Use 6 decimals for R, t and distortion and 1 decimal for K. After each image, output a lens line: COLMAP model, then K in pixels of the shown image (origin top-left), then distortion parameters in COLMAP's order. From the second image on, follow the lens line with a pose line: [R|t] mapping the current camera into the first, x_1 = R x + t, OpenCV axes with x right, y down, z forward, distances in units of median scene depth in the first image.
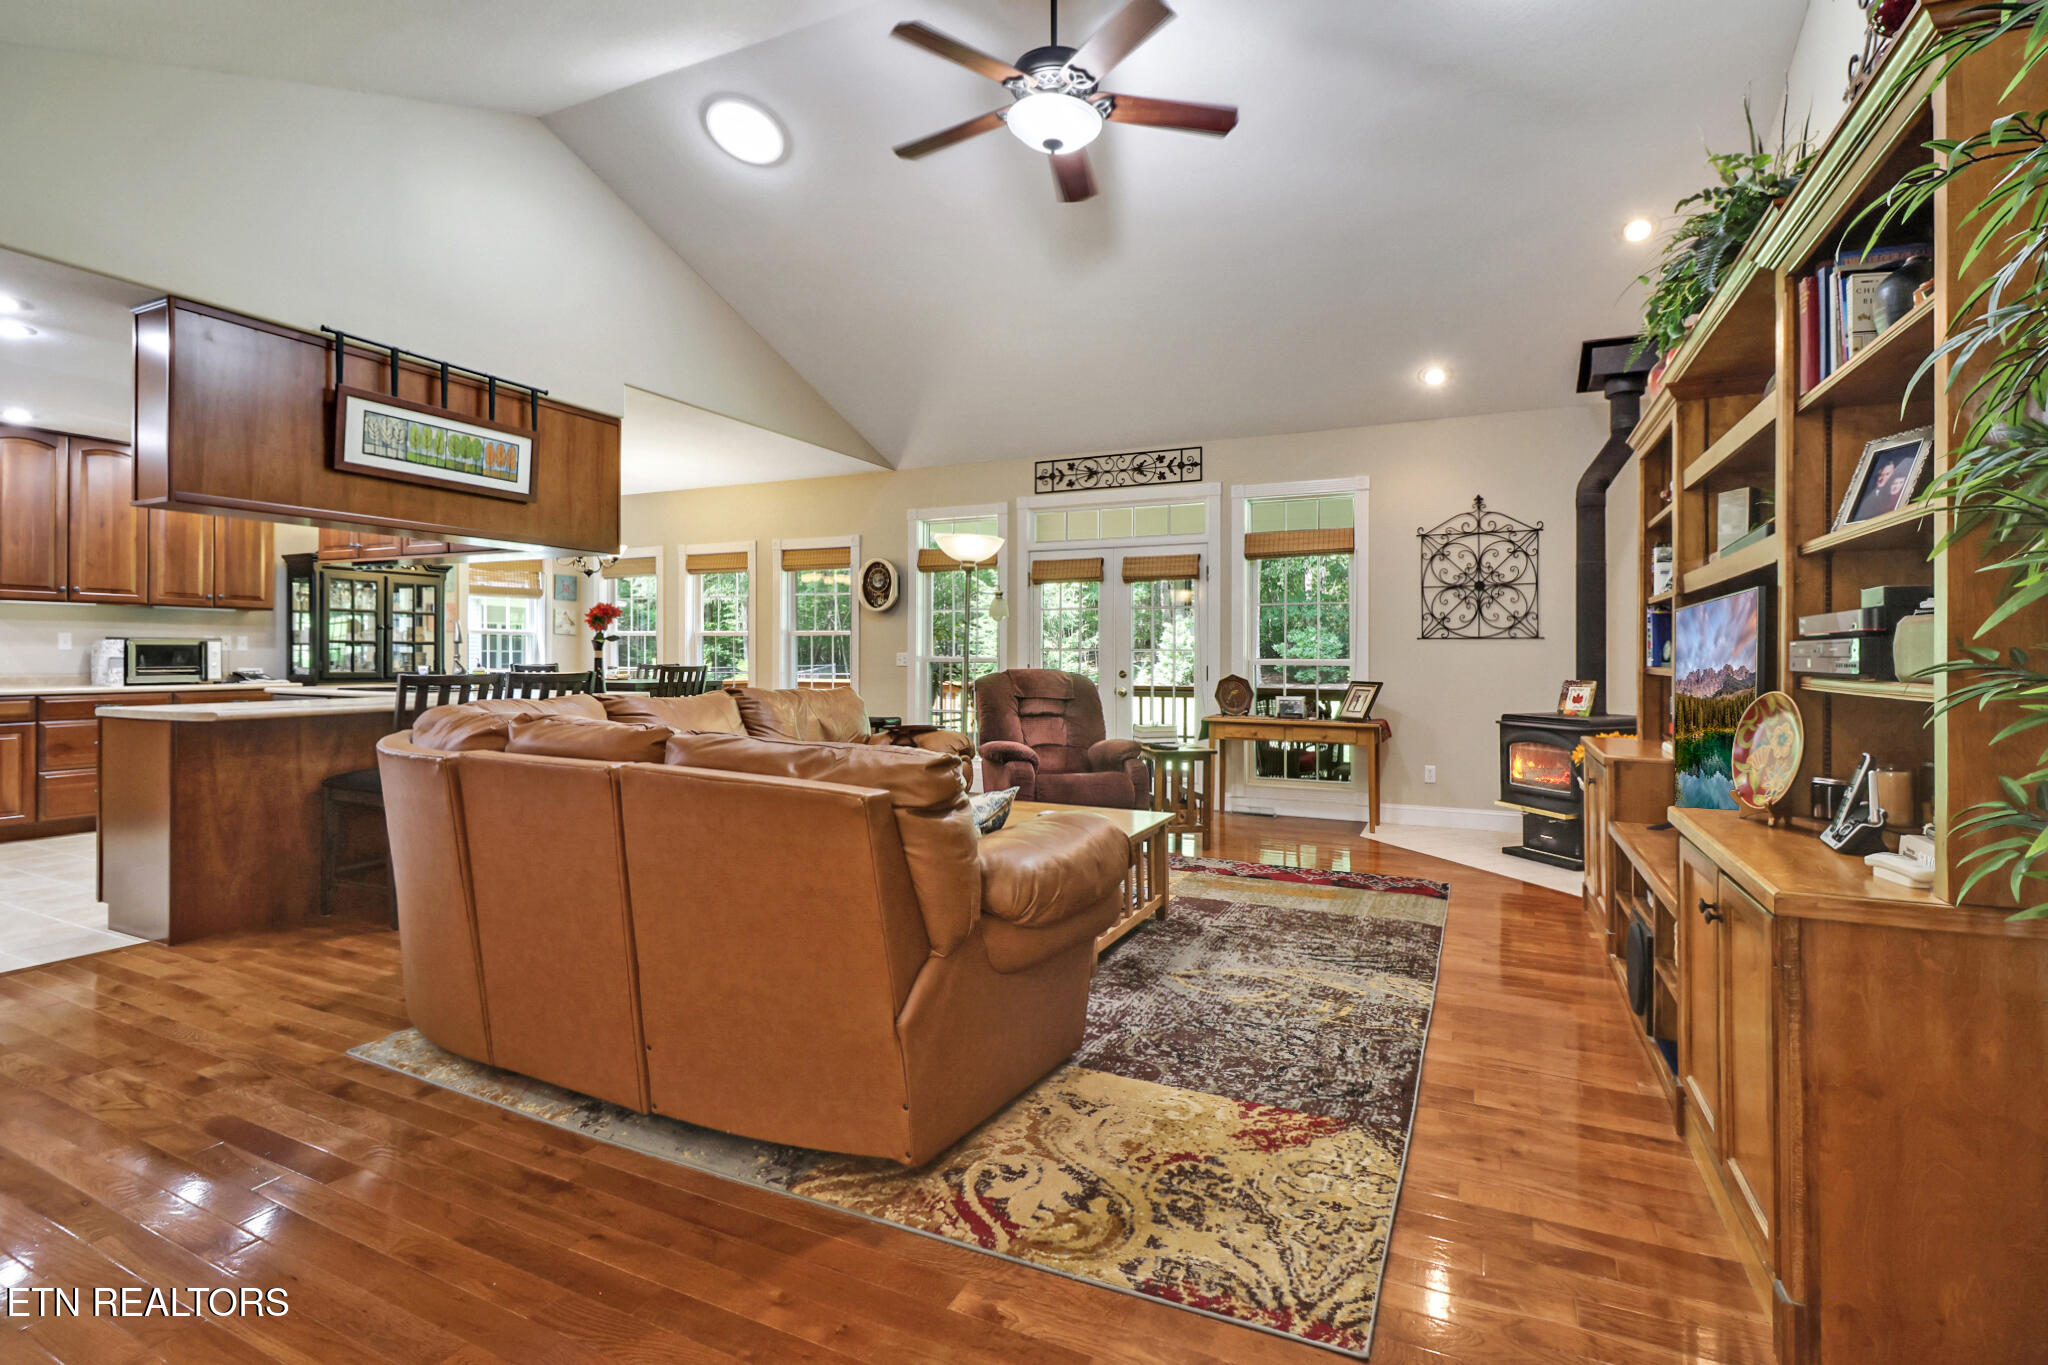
lens RADIAL K [[955.1, 0, 1051.3], [0, 955.1, 655.3], [0, 0, 1]] dist [-0.006425, -0.000118]
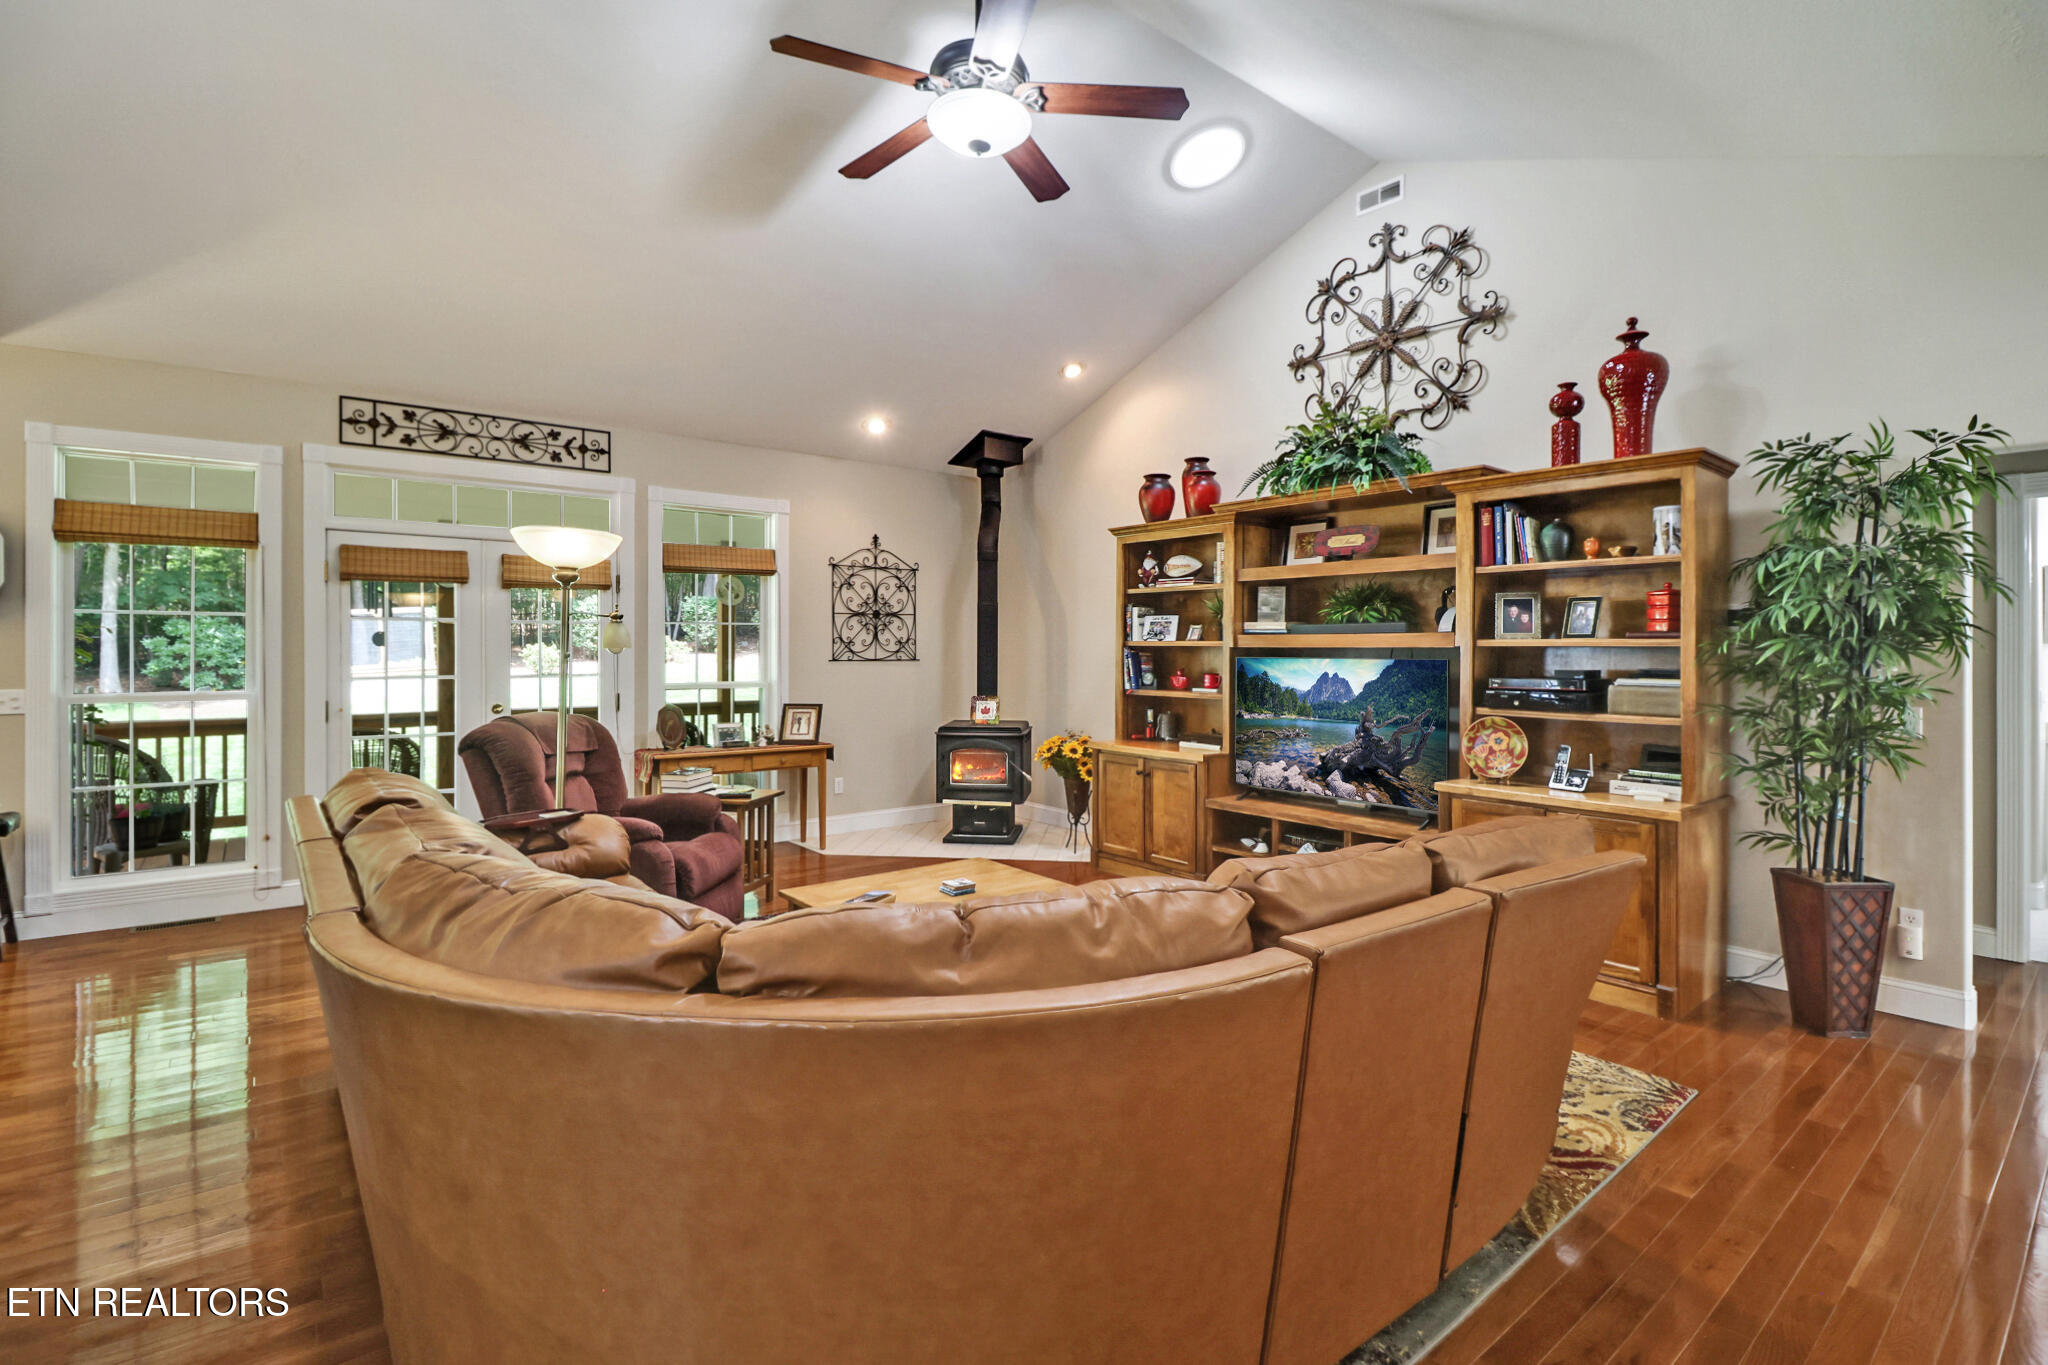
lens RADIAL K [[943.0, 0, 1030.7], [0, 943.0, 656.7], [0, 0, 1]] dist [0.001437, -0.015091]
pose [[0.437862, -0.011162, 0.898973, -0.685337], [-0.003013, 0.999899, 0.013883, -0.055012], [-0.899037, -0.008787, 0.437784, 0.491206]]
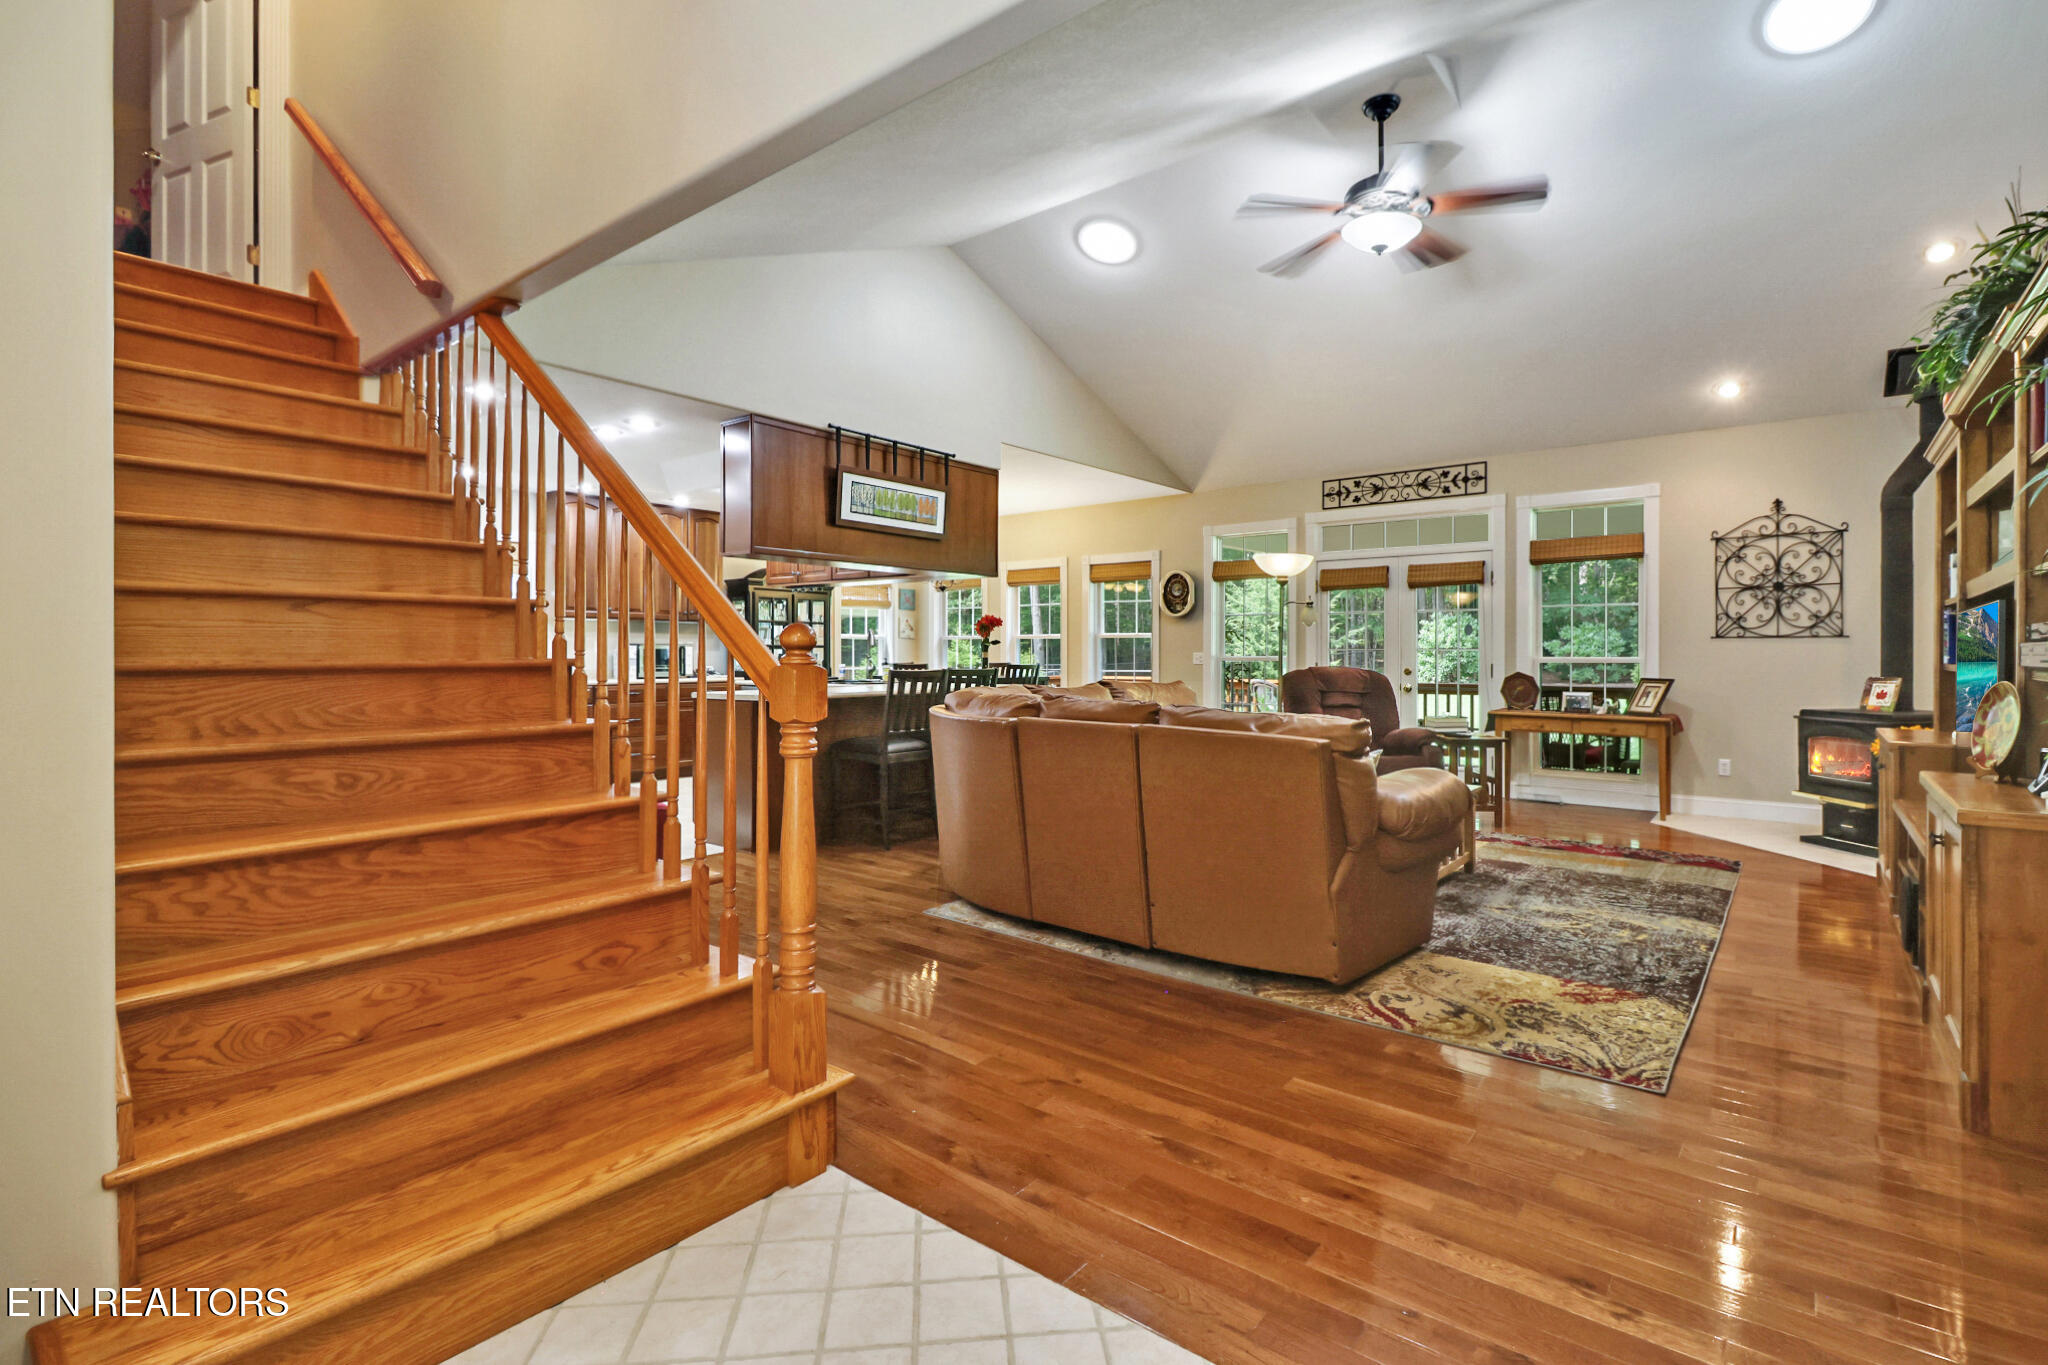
lens RADIAL K [[961.3, 0, 1043.9], [0, 961.3, 664.2], [0, 0, 1]] dist [0.002691, -0.018454]
pose [[0.970020, -0.001305, -0.243022, -0.104228], [0.003892, 0.999941, 0.010166, -0.002844], [0.242995, -0.010807, 0.969967, -0.290764]]
